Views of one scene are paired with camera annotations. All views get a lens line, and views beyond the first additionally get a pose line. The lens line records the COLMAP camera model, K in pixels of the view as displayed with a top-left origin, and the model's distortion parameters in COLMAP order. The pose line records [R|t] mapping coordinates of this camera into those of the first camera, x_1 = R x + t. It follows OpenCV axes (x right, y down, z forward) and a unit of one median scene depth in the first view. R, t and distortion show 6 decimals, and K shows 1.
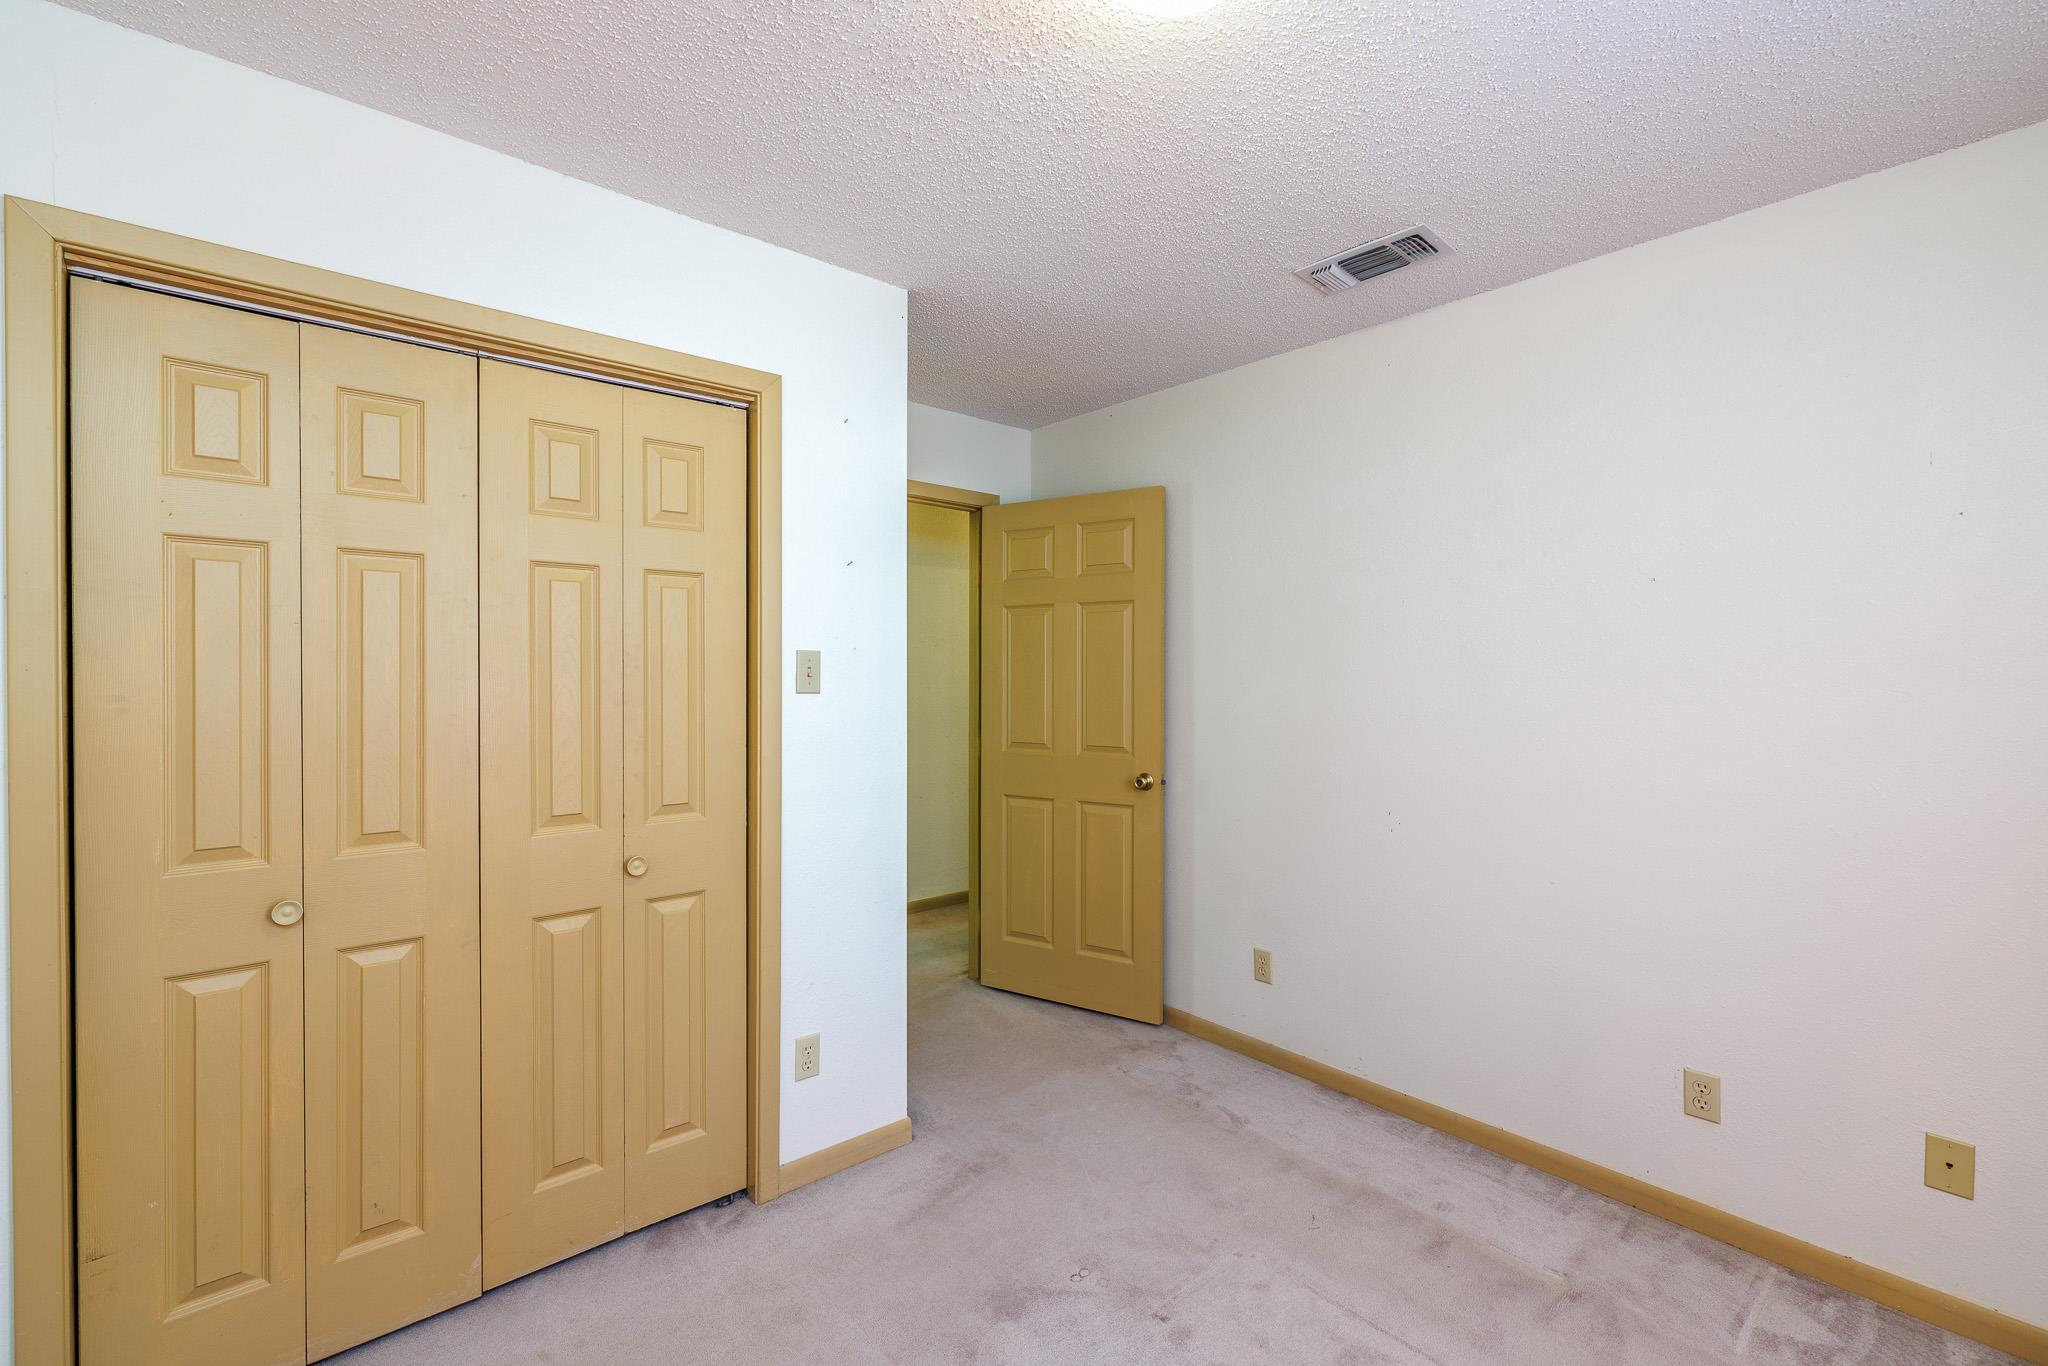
lens RADIAL K [[1219.1, 0, 1020.0], [0, 1219.1, 703.8], [0, 0, 1]] dist [0.004971, 0.002044]
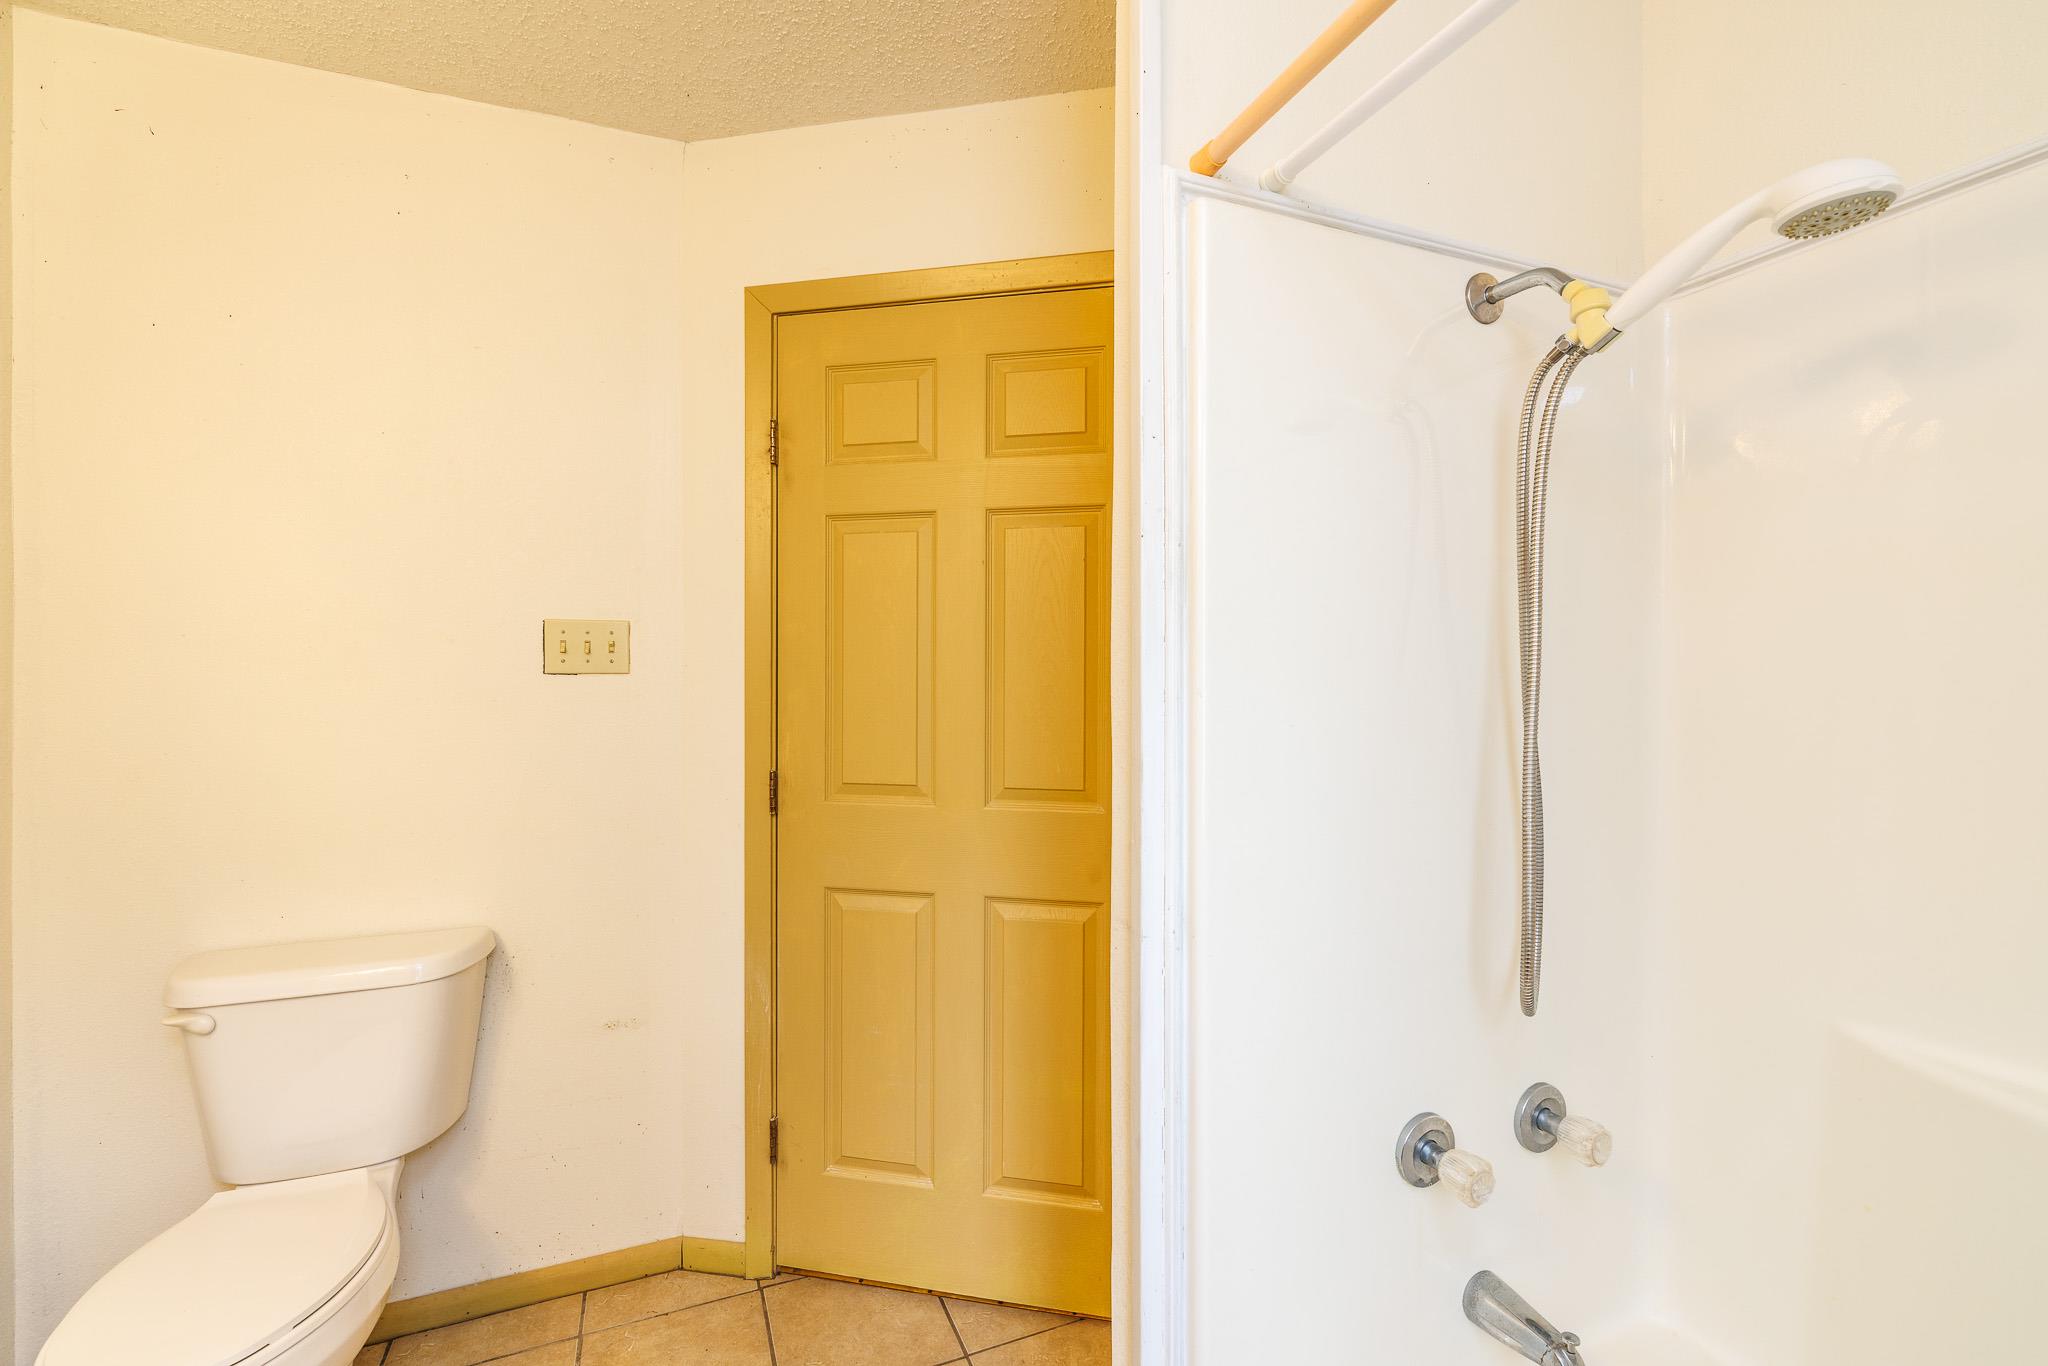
lens RADIAL K [[1350.1, 0, 1061.4], [0, 1350.1, 655.2], [0, 0, 1]] dist [0.003055, 0.000281]
pose [[0.382557, 0.016942, -0.923777, 0.704816], [-0.020717, 0.999738, 0.009756, -0.022435], [0.923700, 0.015405, 0.382807, 0.825648]]
